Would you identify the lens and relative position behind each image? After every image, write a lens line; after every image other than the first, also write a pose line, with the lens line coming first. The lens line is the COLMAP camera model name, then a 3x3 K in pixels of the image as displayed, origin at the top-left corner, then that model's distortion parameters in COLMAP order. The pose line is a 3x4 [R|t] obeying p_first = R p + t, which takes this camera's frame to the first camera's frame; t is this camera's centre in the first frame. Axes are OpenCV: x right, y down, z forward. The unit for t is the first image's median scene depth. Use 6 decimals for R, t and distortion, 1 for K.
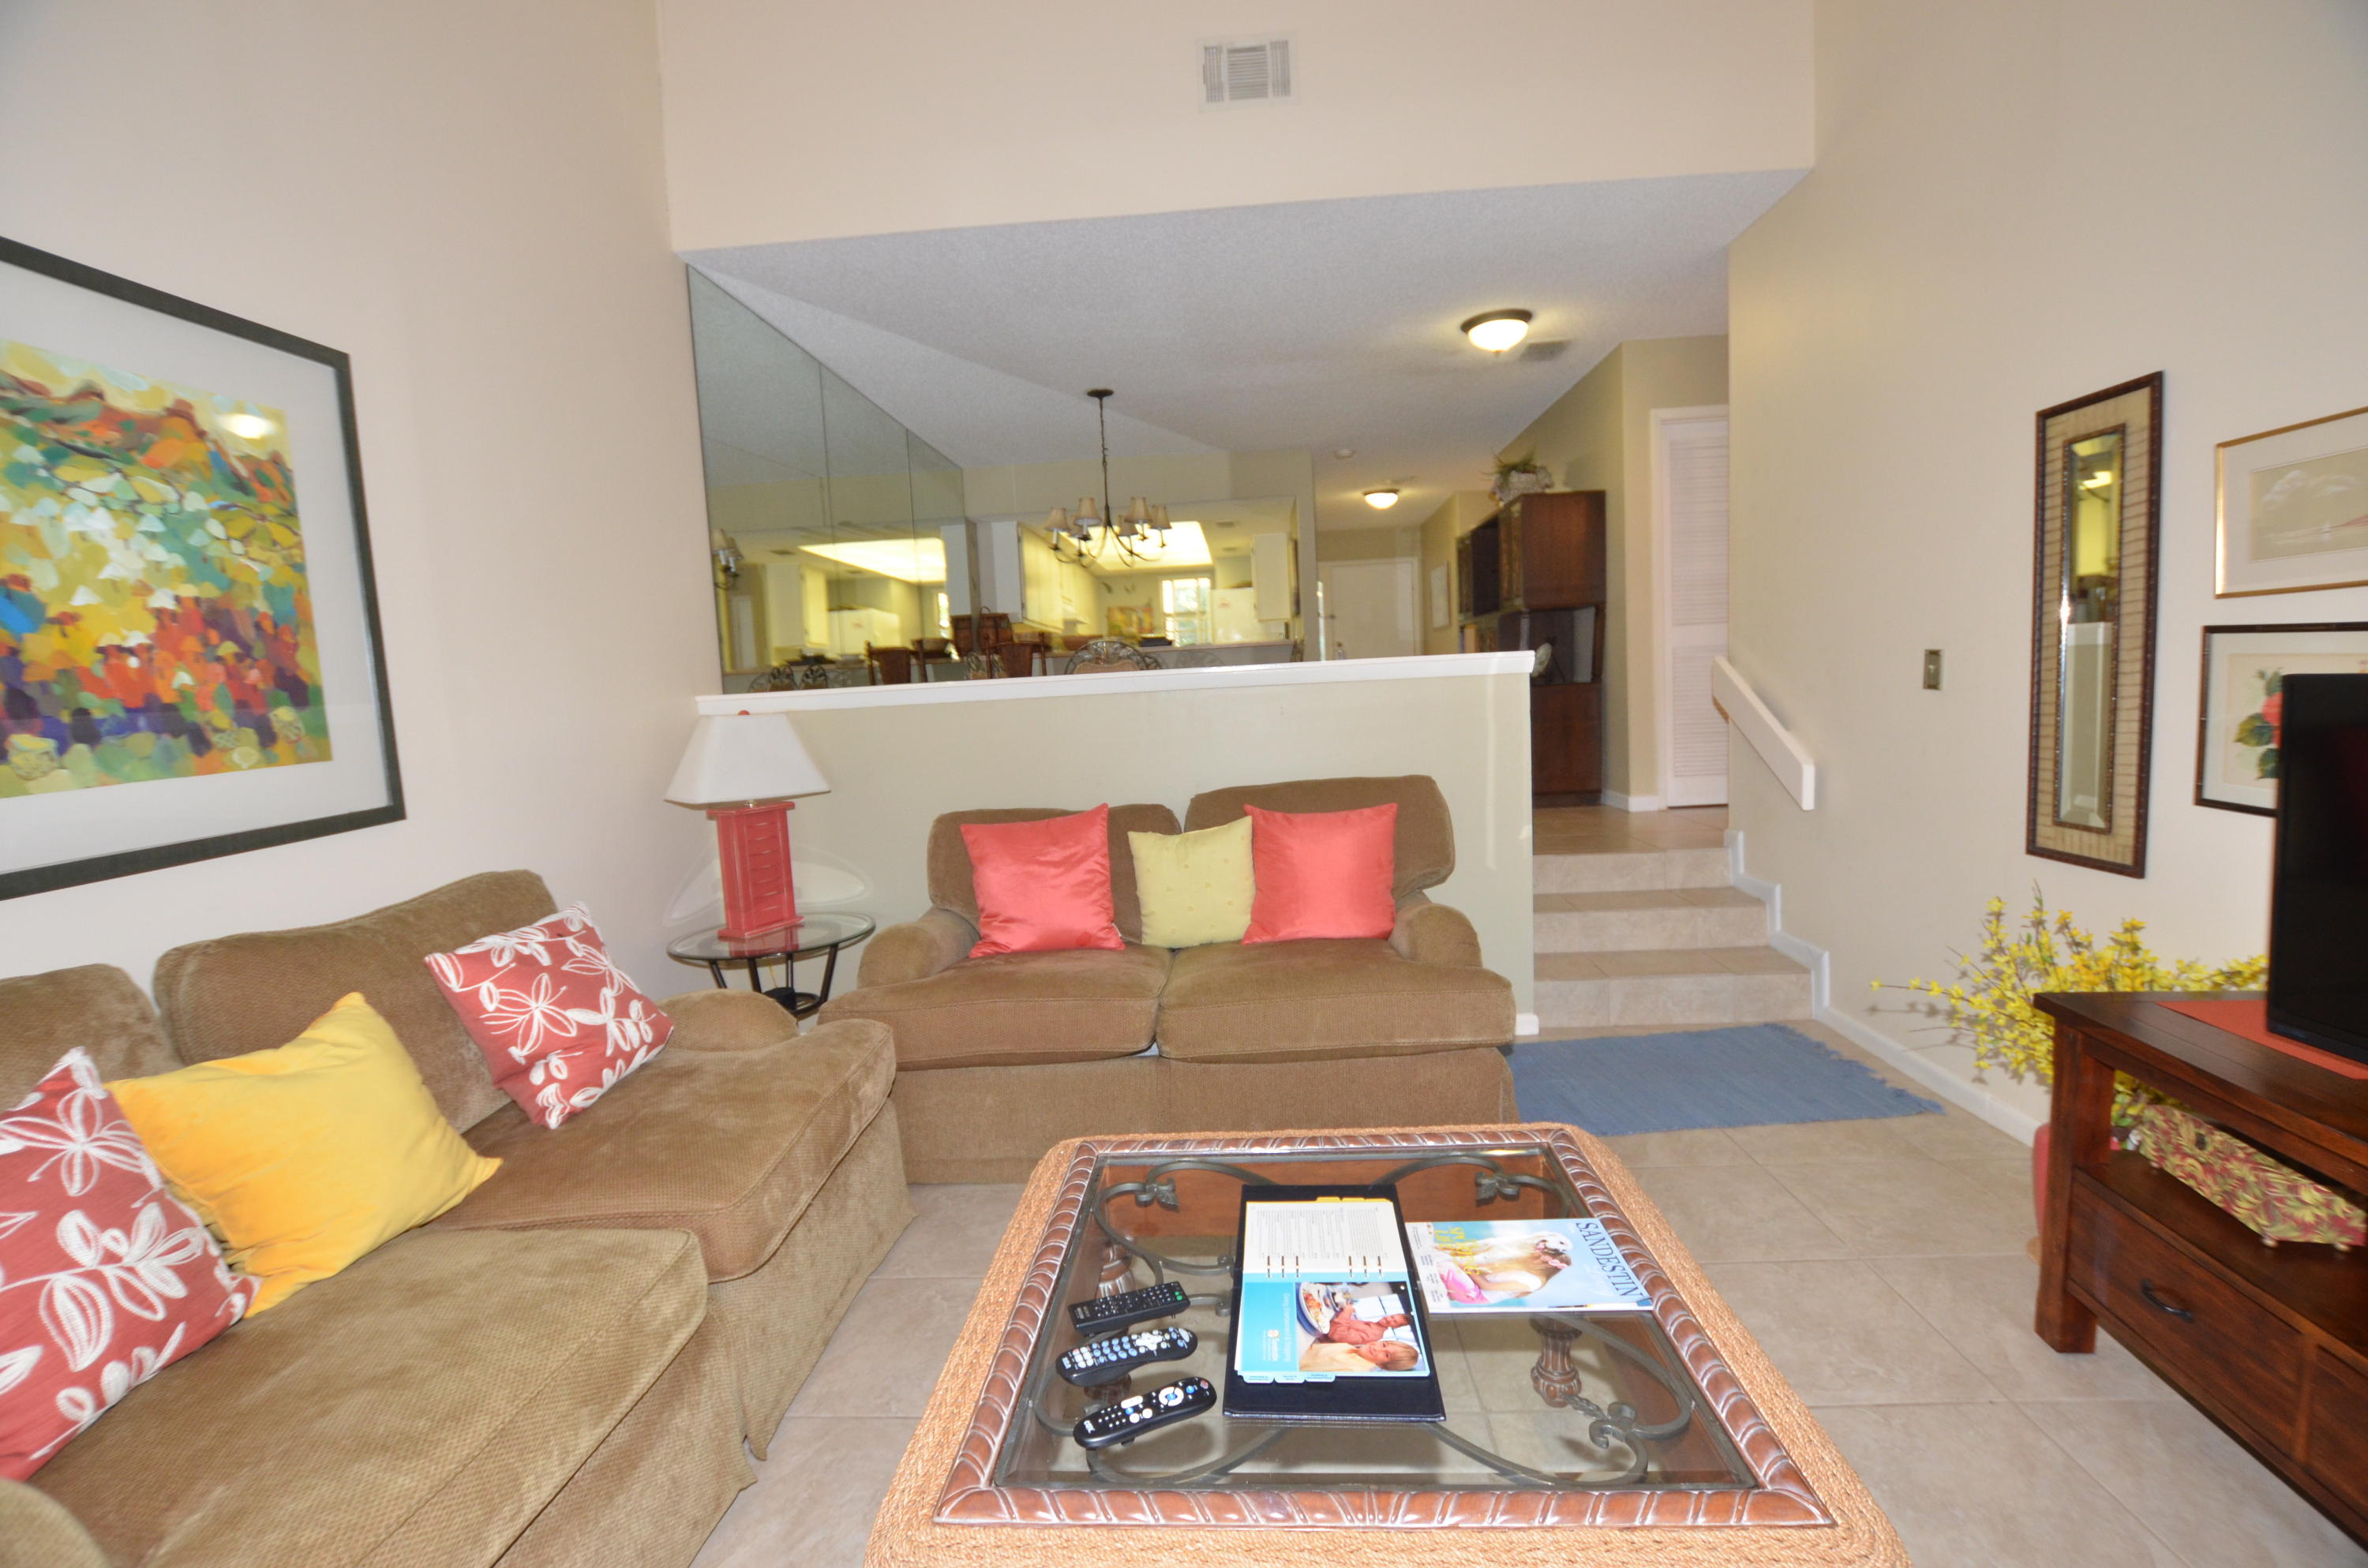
lens RADIAL K [[1048.3, 0, 1182.8], [0, 1048.3, 788.1], [0, 0, 1]] dist [-0.025481, 0.000768]
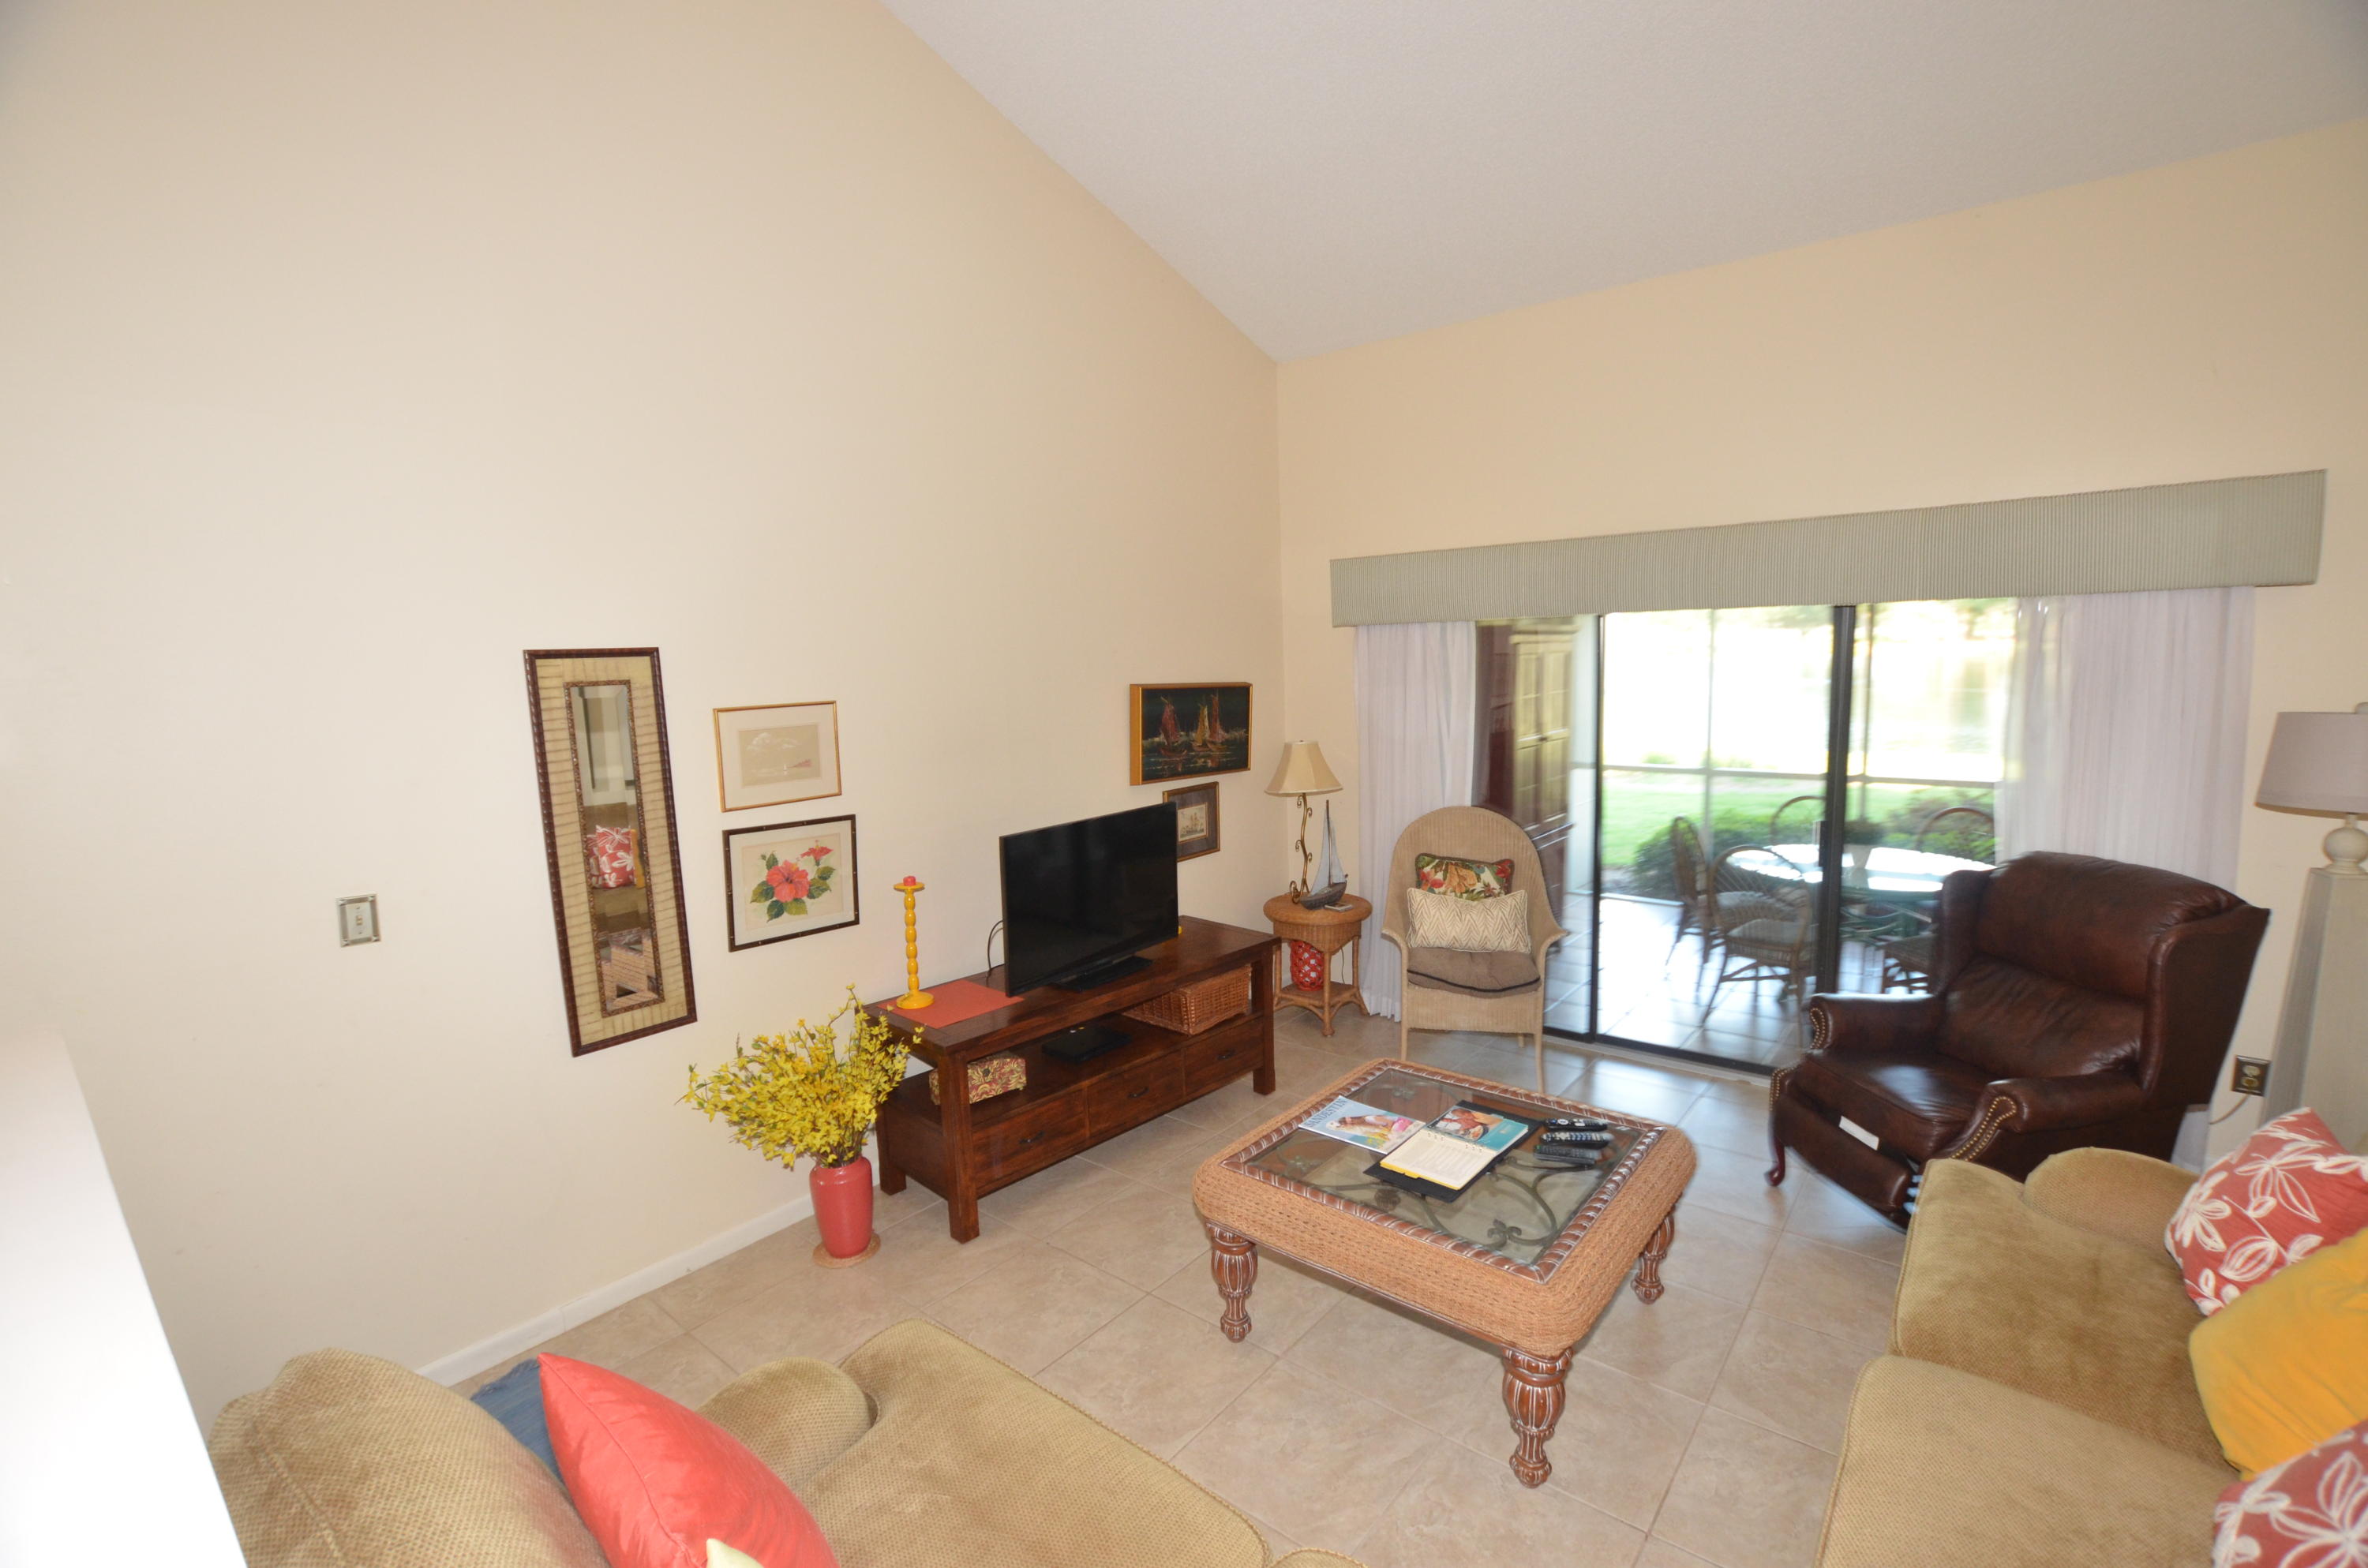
lens RADIAL K [[1048.3, 0, 1182.8], [0, 1048.3, 788.1], [0, 0, 1]] dist [-0.025481, 0.000768]
pose [[-0.801994, -0.003577, 0.597321, -0.445419], [0.128113, 0.975682, 0.177854, -0.432844], [-0.583431, 0.219163, -0.782033, 1.918798]]
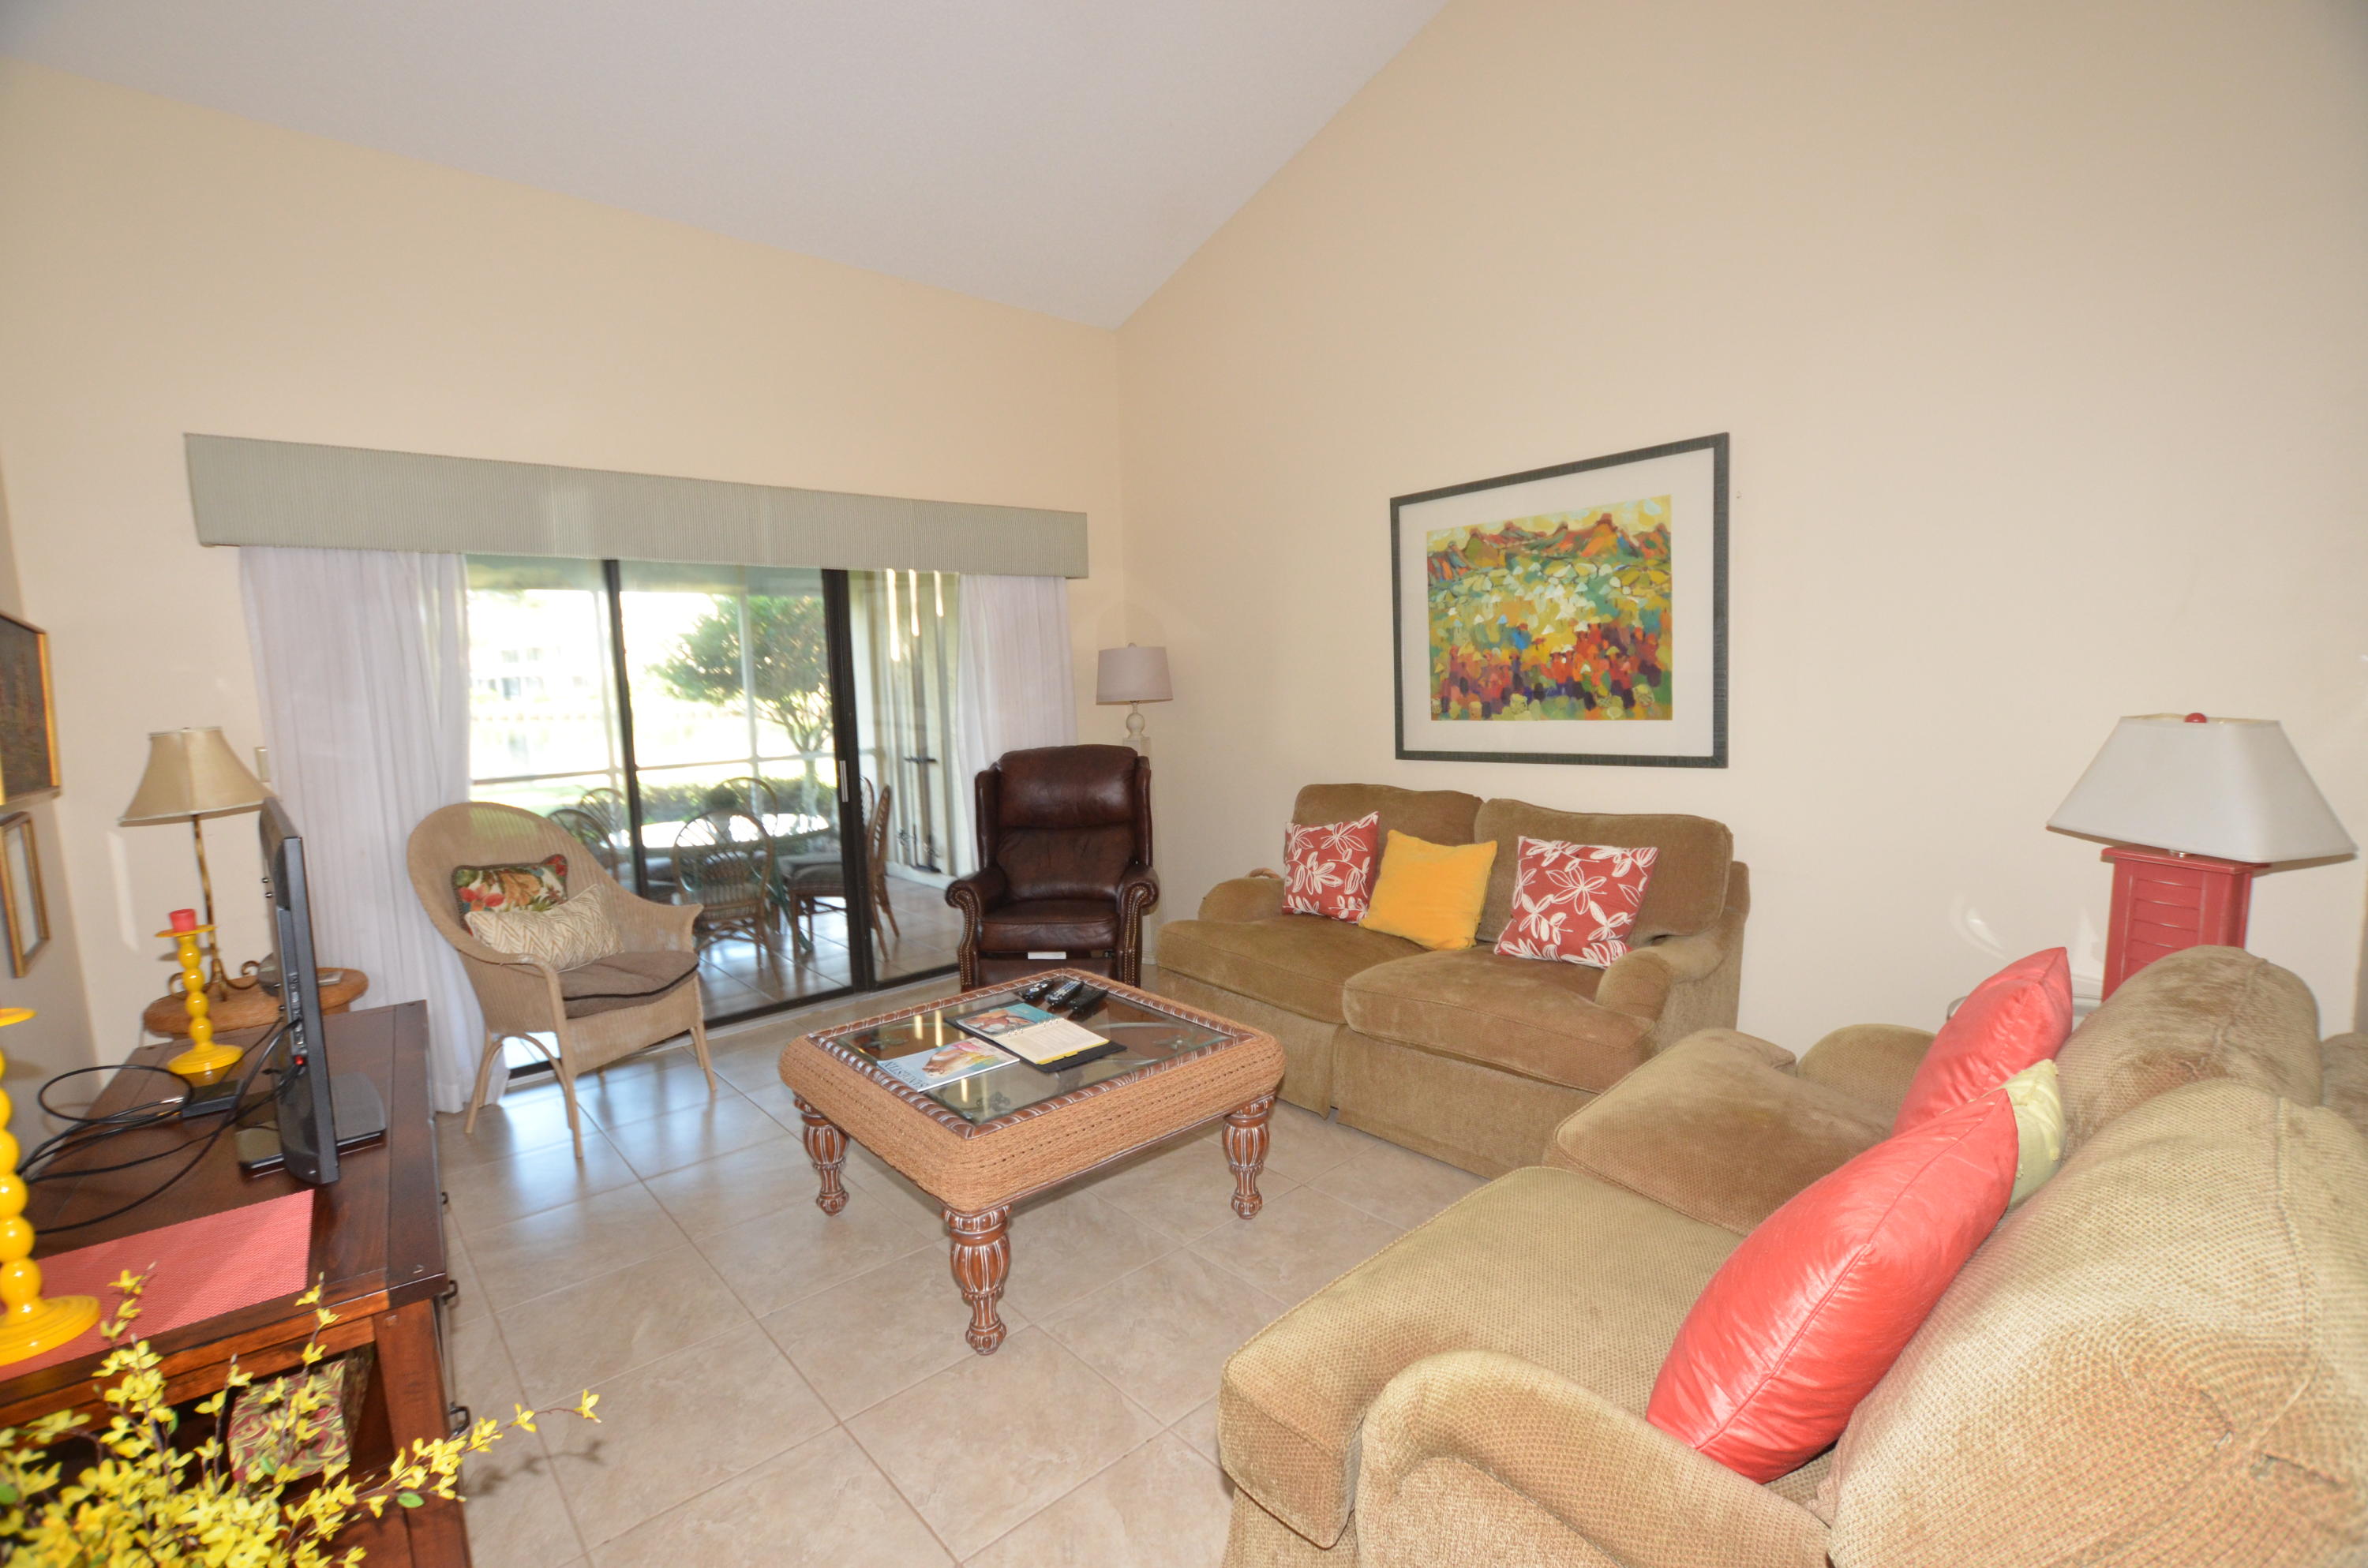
lens RADIAL K [[1048.3, 0, 1182.8], [0, 1048.3, 788.1], [0, 0, 1]] dist [-0.025481, 0.000768]
pose [[-0.700747, 0.150725, -0.697306, 0.891343], [-0.004691, 0.976432, 0.215773, -0.295502], [0.713394, 0.154474, -0.683525, 1.774931]]
